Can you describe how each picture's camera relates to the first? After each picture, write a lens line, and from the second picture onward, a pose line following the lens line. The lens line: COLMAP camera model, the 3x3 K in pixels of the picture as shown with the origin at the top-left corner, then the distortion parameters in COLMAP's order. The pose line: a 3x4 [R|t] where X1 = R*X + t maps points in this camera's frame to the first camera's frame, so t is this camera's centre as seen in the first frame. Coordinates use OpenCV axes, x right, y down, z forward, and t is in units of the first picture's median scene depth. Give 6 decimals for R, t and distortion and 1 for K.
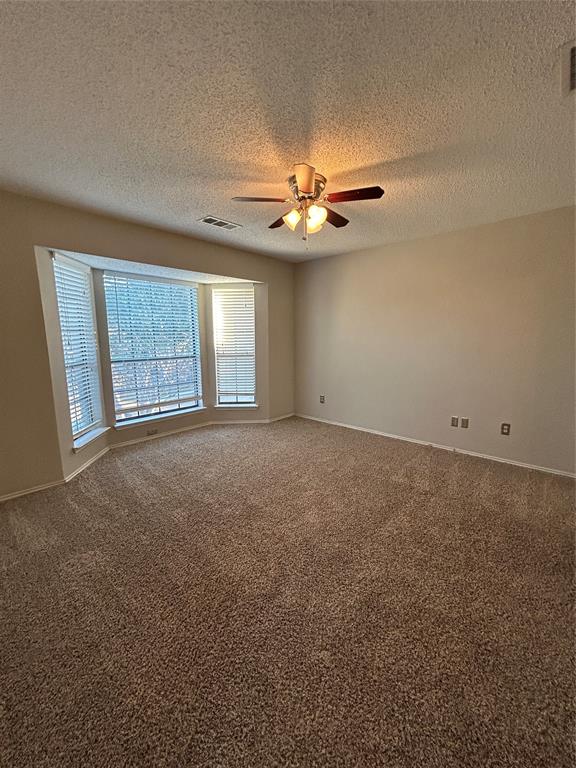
lens RADIAL K [[311.3, 0, 288.0], [0, 311.3, 384.0], [0, 0, 1]] dist [-0.001438, -0.000118]
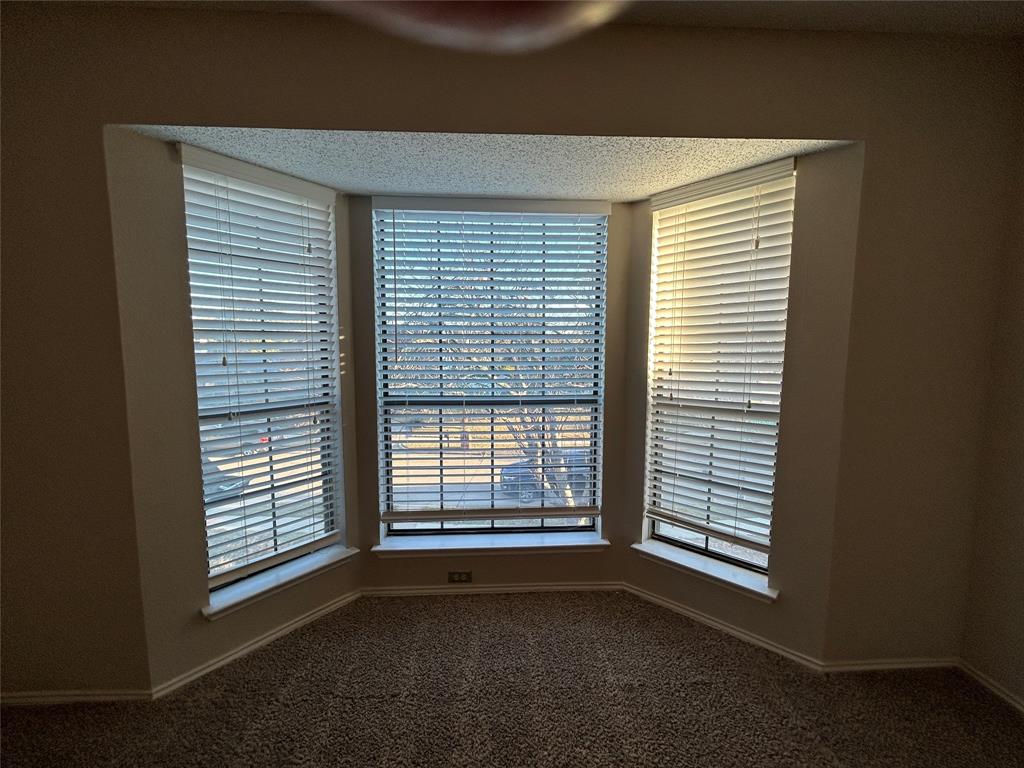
lens RADIAL K [[415.1, 0, 512.0], [0, 415.1, 384.0], [0, 0, 1]] dist [-0.001438, -0.000118]
pose [[0.706507, 0.068691, -0.704365, -0.016325], [-0.114273, 0.993291, -0.017753, -0.087632], [0.698419, 0.093033, 0.709616, 0.567564]]
